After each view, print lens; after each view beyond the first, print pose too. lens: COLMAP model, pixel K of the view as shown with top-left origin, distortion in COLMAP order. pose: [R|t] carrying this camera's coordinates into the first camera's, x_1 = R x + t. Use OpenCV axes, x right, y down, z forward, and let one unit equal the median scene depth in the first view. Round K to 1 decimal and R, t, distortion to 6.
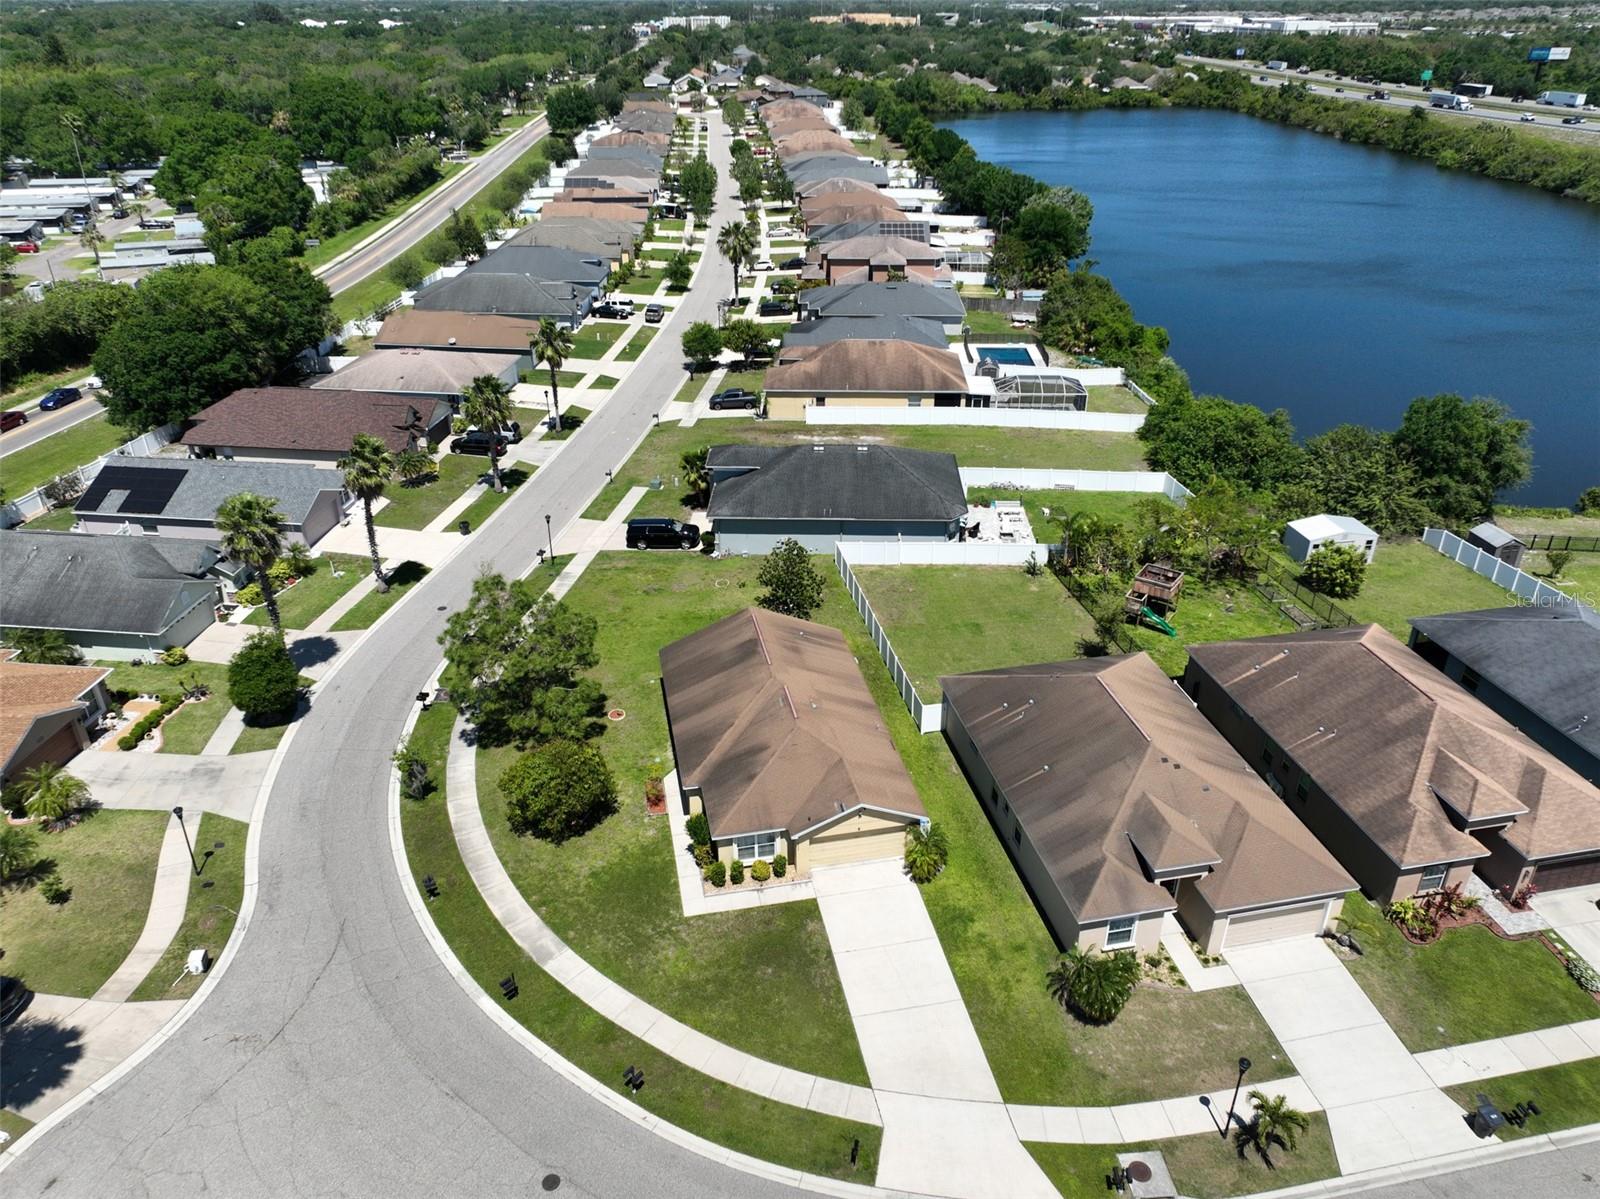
lens RADIAL K [[1116.2, 0, 806.1], [0, 1116.2, 596.1], [0, 0, 1]] dist [0.003801, 0.011357]
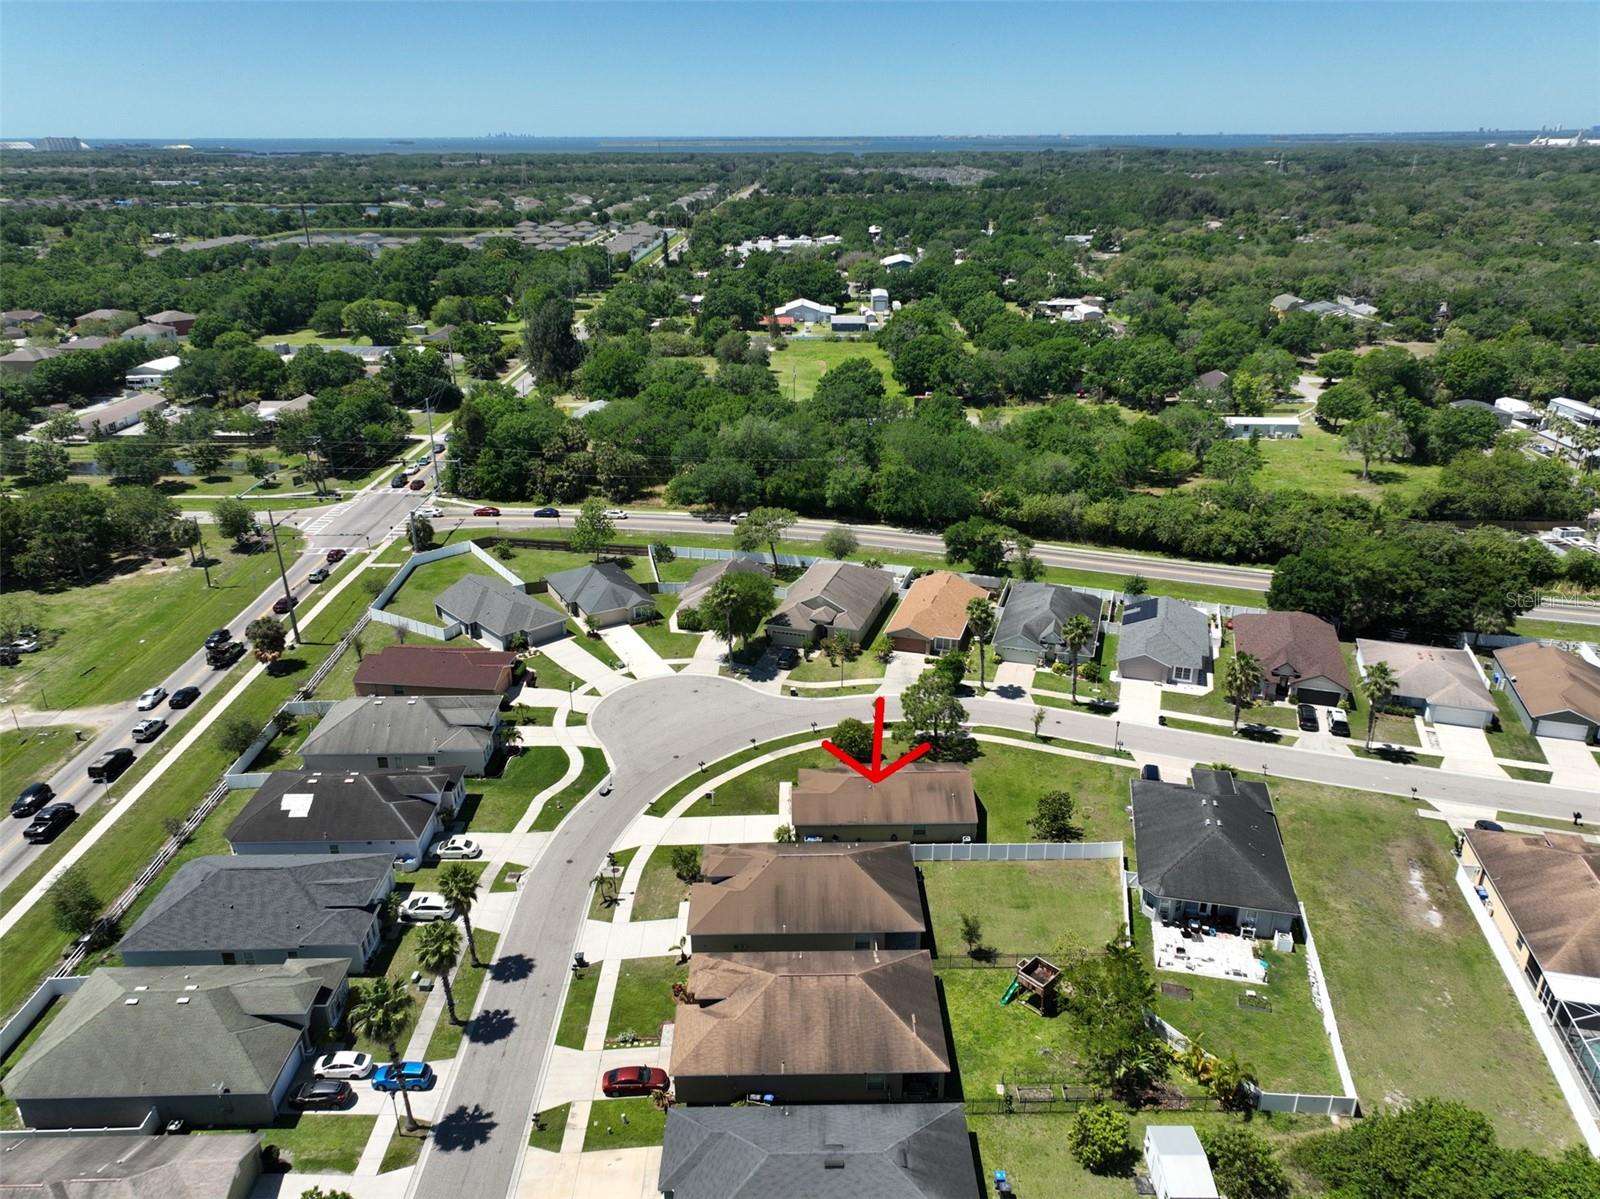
lens RADIAL K [[1116.2, 0, 806.1], [0, 1116.2, 596.1], [0, 0, 1]] dist [0.003801, 0.011357]
pose [[-0.189999, 0.377098, -0.906476, 1.134903], [-0.460774, 0.781043, 0.421496, -0.631603], [0.866941, 0.497764, 0.025360, 0.480956]]
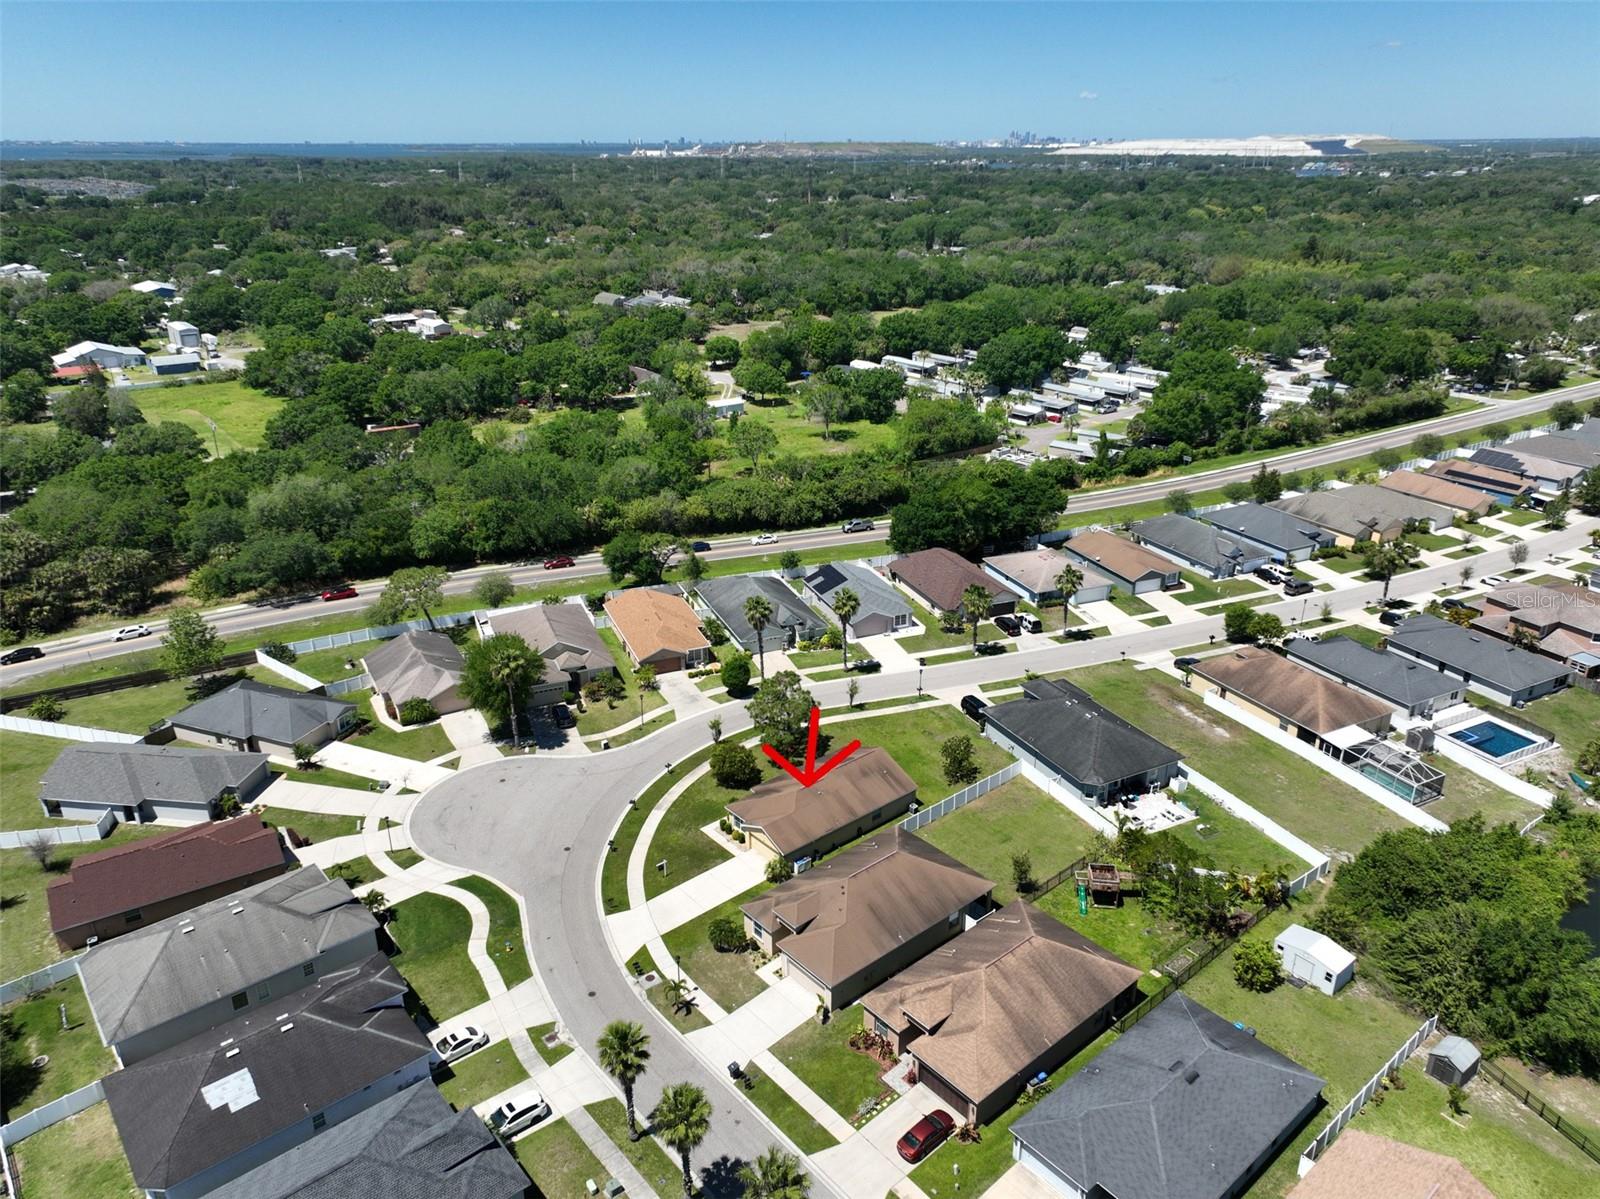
lens RADIAL K [[1116.2, 0, 806.1], [0, 1116.2, 596.1], [0, 0, 1]] dist [0.003801, 0.011357]
pose [[0.481402, 0.331389, -0.811439, 0.996722], [-0.414780, 0.901683, 0.122168, -0.297667], [0.772146, 0.277757, 0.571526, -0.142746]]
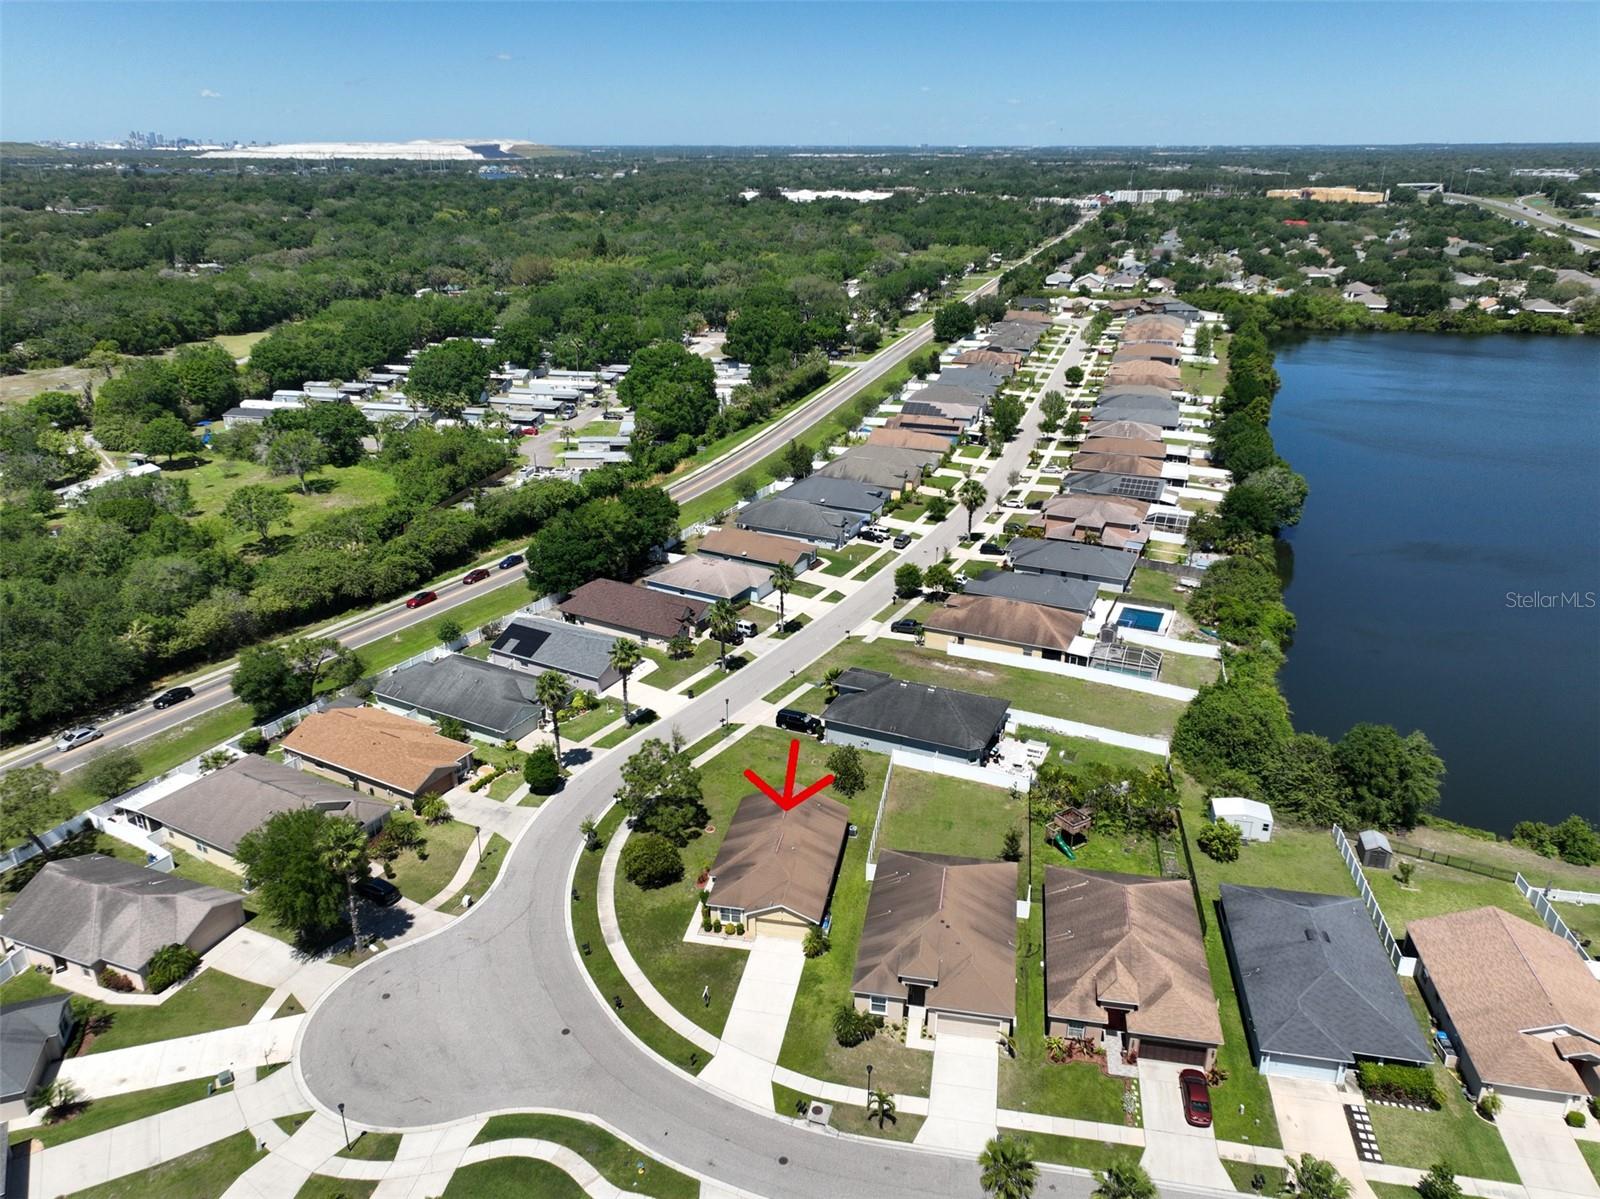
lens RADIAL K [[1116.2, 0, 806.1], [0, 1116.2, 596.1], [0, 0, 1]] dist [0.003801, 0.011357]
pose [[0.925040, 0.144563, -0.351286, 0.408150], [-0.182150, 0.980311, -0.076232, -0.111923], [0.333349, 0.134505, 0.933160, -0.480723]]
